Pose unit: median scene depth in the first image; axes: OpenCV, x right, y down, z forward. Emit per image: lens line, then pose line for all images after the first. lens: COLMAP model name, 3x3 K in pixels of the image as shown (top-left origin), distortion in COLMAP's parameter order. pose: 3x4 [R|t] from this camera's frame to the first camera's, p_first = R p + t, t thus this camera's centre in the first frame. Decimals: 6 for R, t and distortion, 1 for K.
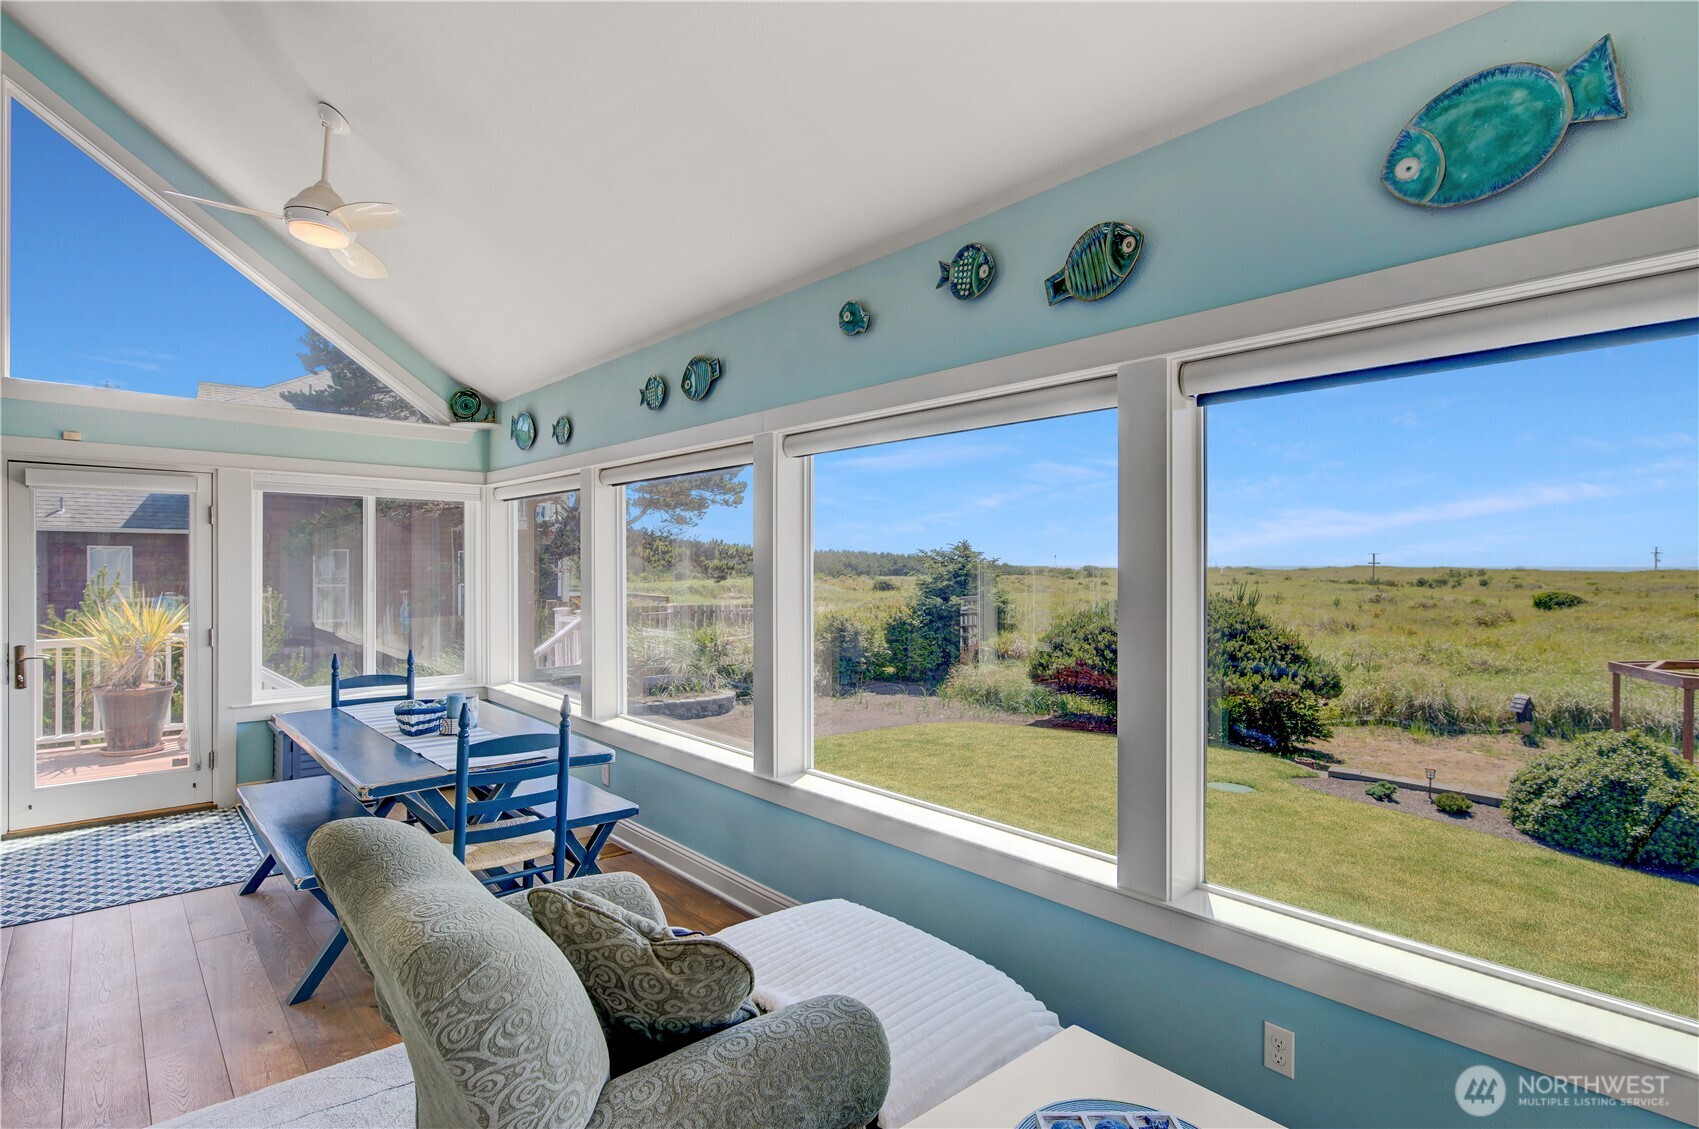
lens RADIAL K [[848.9, 0, 856.6], [0, 848.9, 563.5], [0, 0, 1]] dist [0.000424, 0.001480]
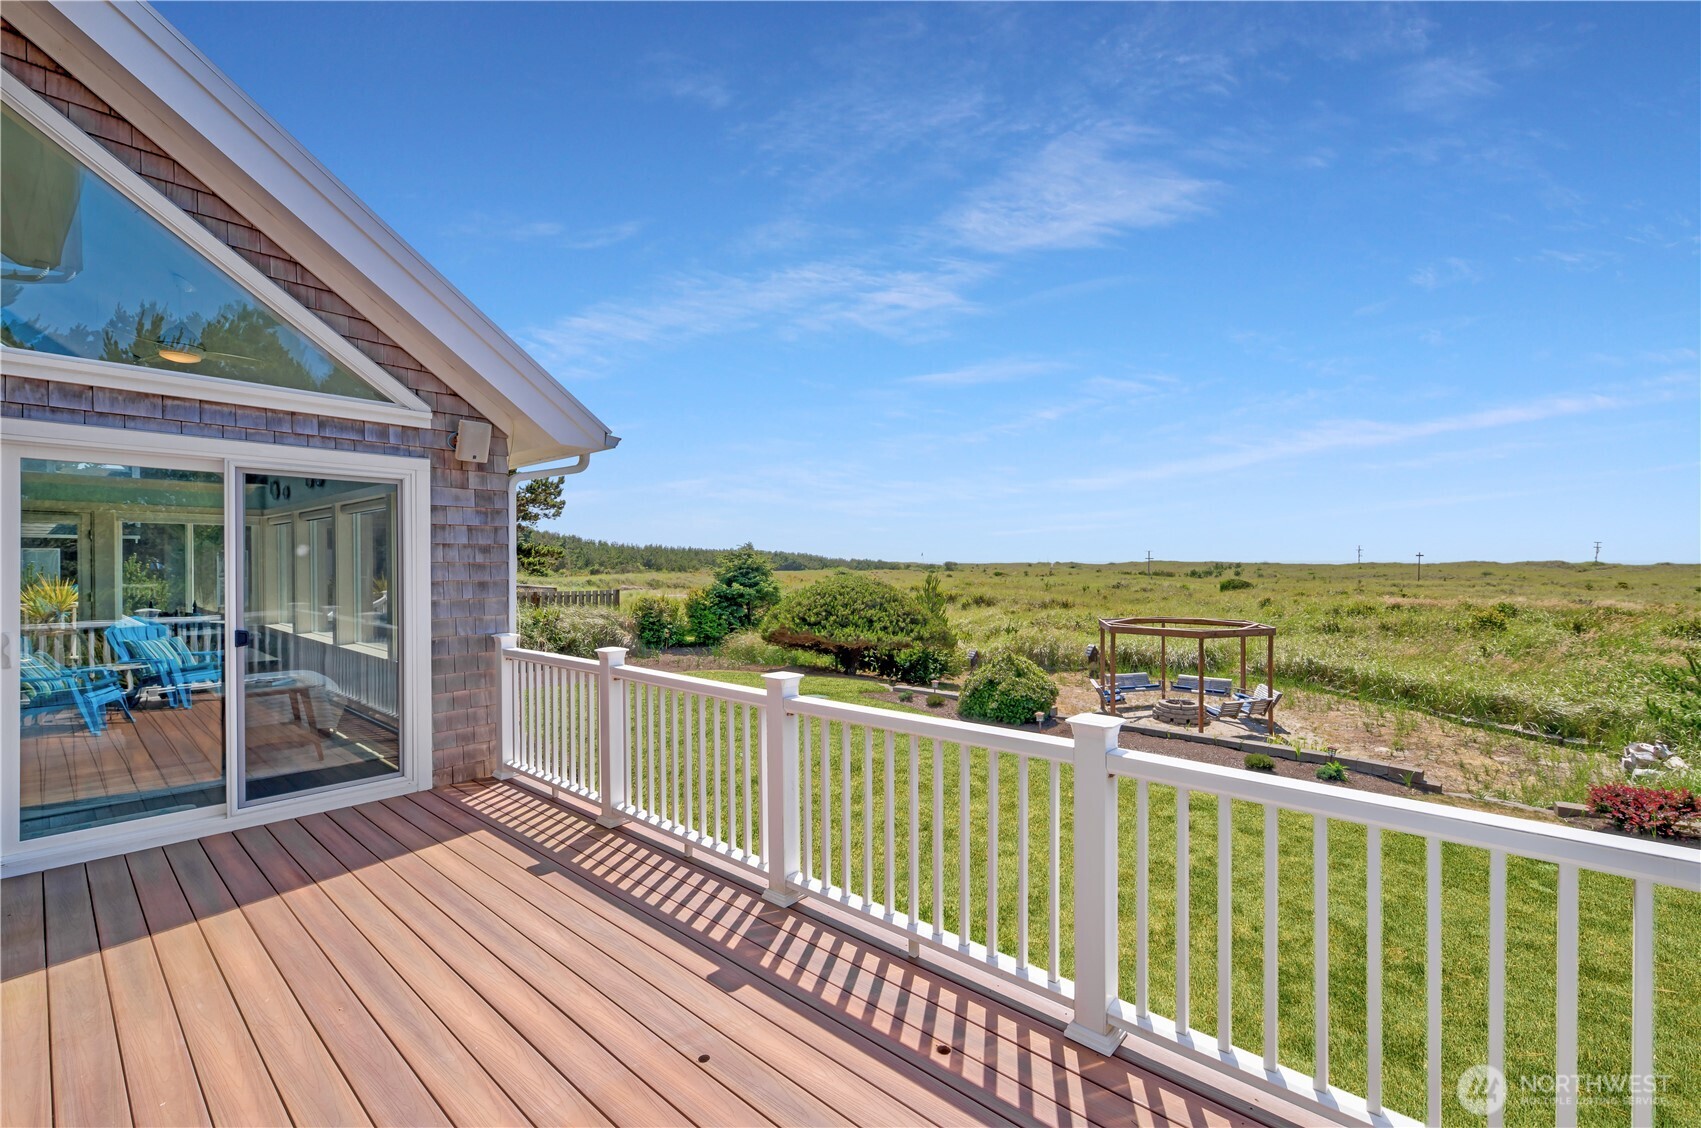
lens RADIAL K [[724.8, 0, 855.4], [0, 724.8, 559.6], [0, 0, 1]] dist [-0.002202, 0.000788]
pose [[0.992819, -0.003344, 0.119576, 0.407497], [0.003477, 0.999994, -0.000904, 0.004675], [-0.119572, 0.001313, 0.992825, -0.446837]]
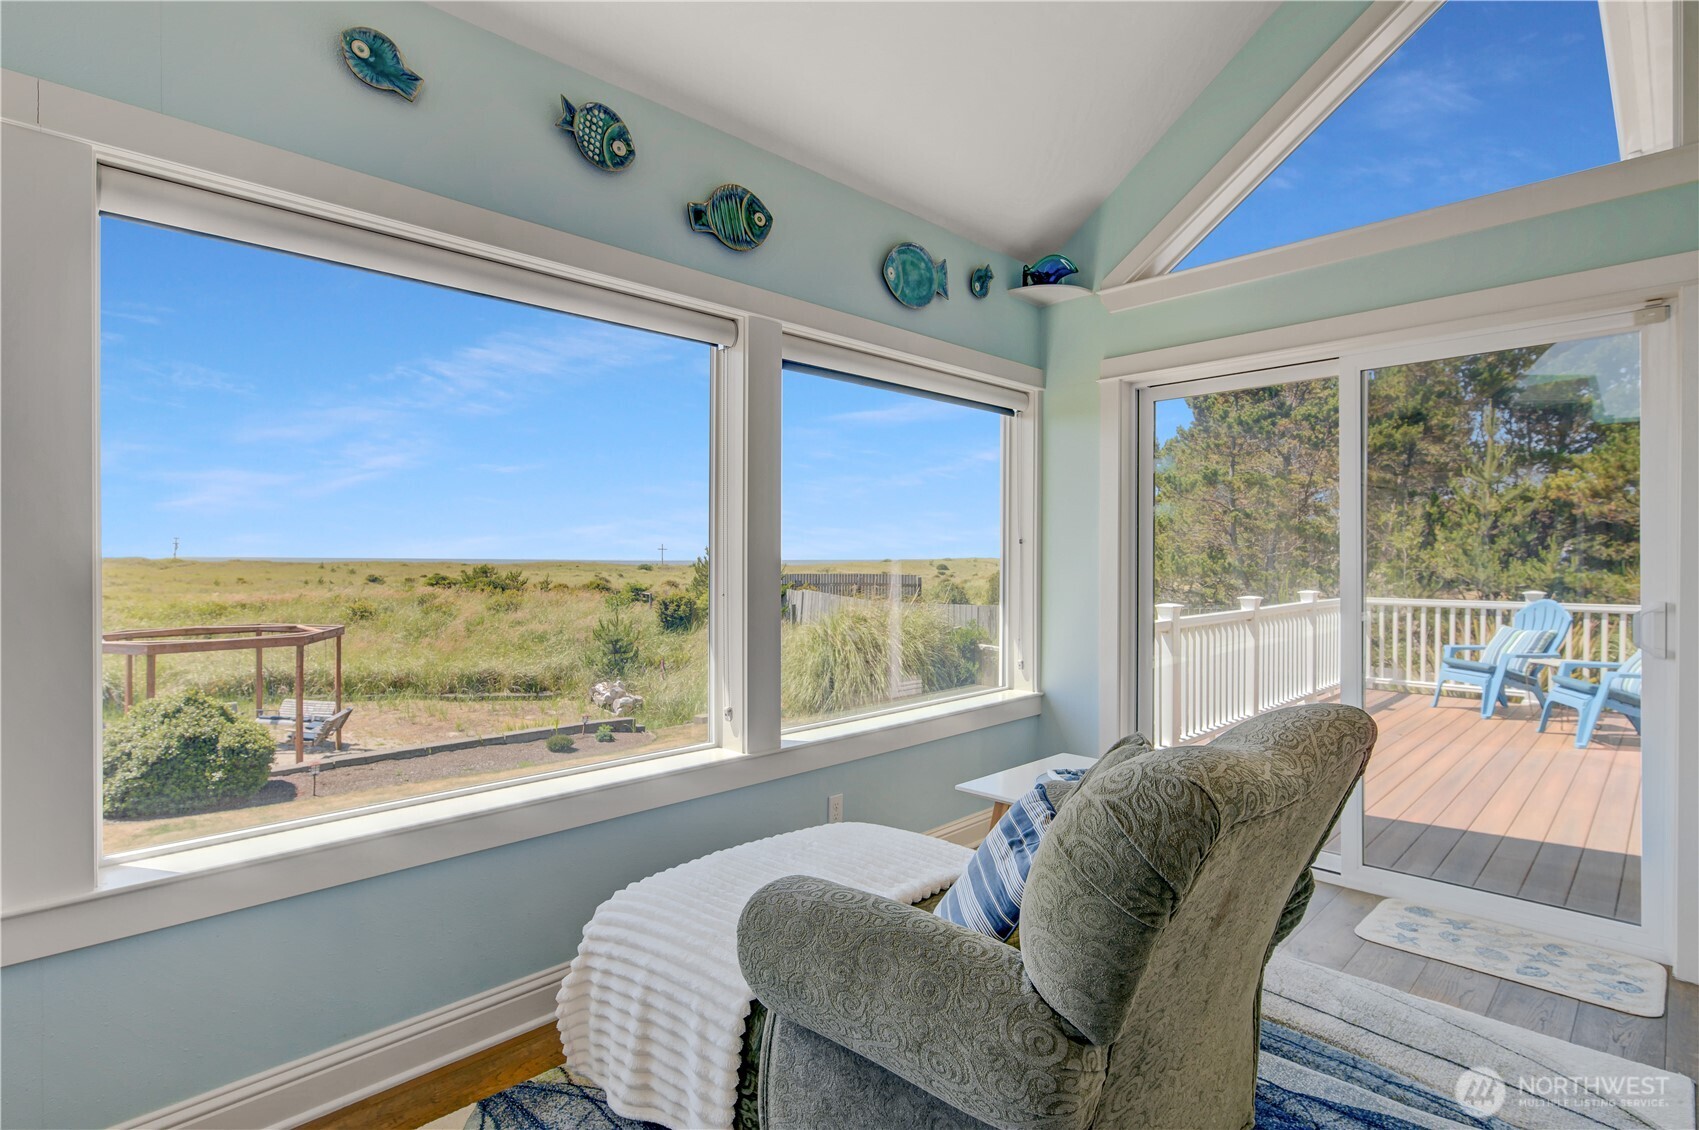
lens RADIAL K [[848.9, 0, 856.6], [0, 848.9, 564.0], [0, 0, 1]] dist [0.000424, 0.001480]
pose [[-0.064705, -0.009241, 0.997862, -0.212066], [-0.002596, 0.999955, 0.009092, 0.024589], [-0.997901, -0.002002, -0.064726, 0.221594]]
